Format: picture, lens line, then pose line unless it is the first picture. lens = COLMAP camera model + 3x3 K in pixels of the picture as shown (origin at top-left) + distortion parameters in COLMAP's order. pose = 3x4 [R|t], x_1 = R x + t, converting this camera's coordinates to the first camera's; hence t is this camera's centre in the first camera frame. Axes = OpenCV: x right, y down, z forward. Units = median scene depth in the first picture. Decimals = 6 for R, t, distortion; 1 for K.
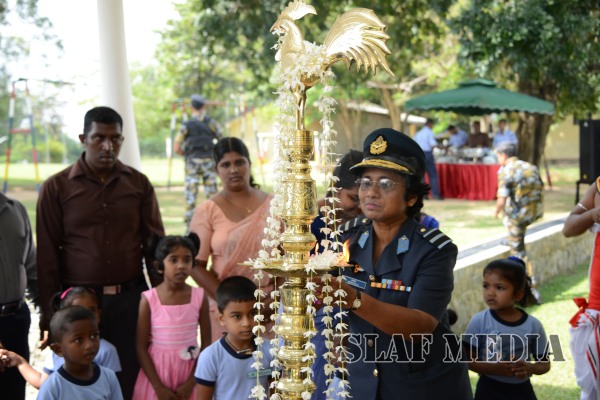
lens RADIAL K [[917.5, 0, 300.0], [0, 917.5, 200.0], [0, 0, 1]] dist [0.386844, 0.061962]
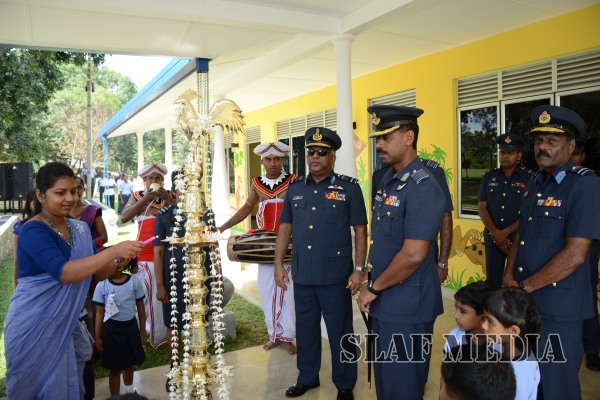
lens RADIAL K [[490.0, 0, 300.0], [0, 490.0, 200.0], [0, 0, 1]] dist [-0.063289, 0.000932]
pose [[0.589133, -0.041627, 0.806963, -0.099612], [0.051774, 0.998565, 0.013713, -0.001114], [-0.806375, 0.033701, 0.590443, 0.047305]]
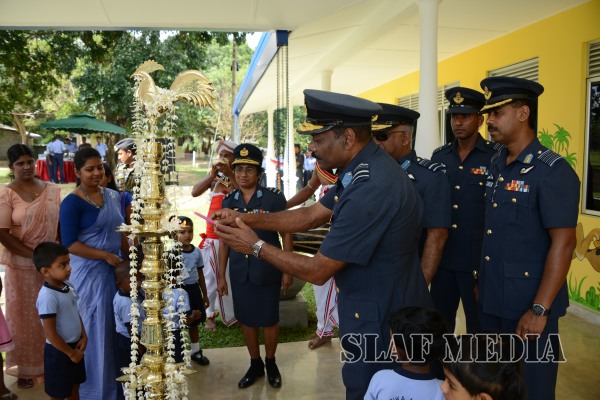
lens RADIAL K [[494.6, 0, 300.0], [0, 494.6, 200.0], [0, 0, 1]] dist [-0.058041, 0.010822]
pose [[0.804327, -0.041911, 0.592707, -0.047174], [0.018361, 0.998786, 0.045708, -0.001898], [-0.593903, -0.025882, 0.804120, 0.028503]]
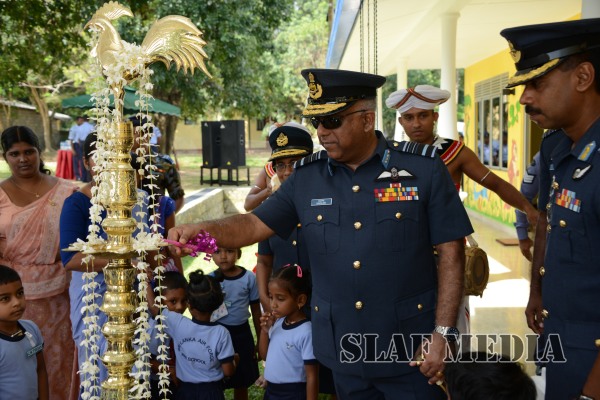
lens RADIAL K [[701.6, 0, 310.3], [0, 701.6, 199.2], [0, 0, 1]] dist [0.191114, 0.008310]
pose [[0.893857, -0.032691, 0.447159, -0.028134], [0.020688, 0.999283, 0.031700, -0.001288], [-0.447875, -0.019084, 0.893892, 0.023462]]
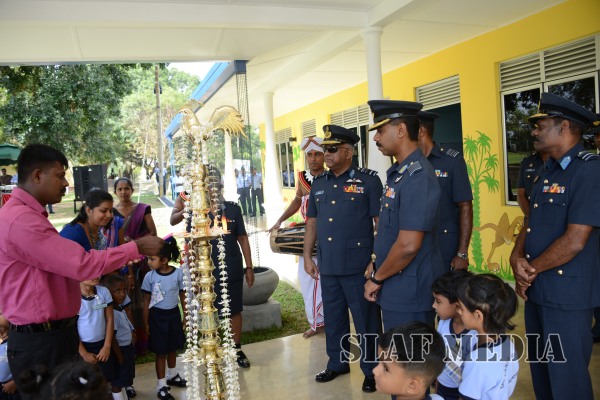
lens RADIAL K [[494.6, 0, 300.0], [0, 494.6, 200.0], [0, 0, 1]] dist [-0.058041, 0.010822]
pose [[0.699285, -0.075942, 0.710797, -0.093782], [0.087138, 0.995981, 0.020685, -0.000809], [-0.709512, 0.047473, 0.703093, 0.019870]]
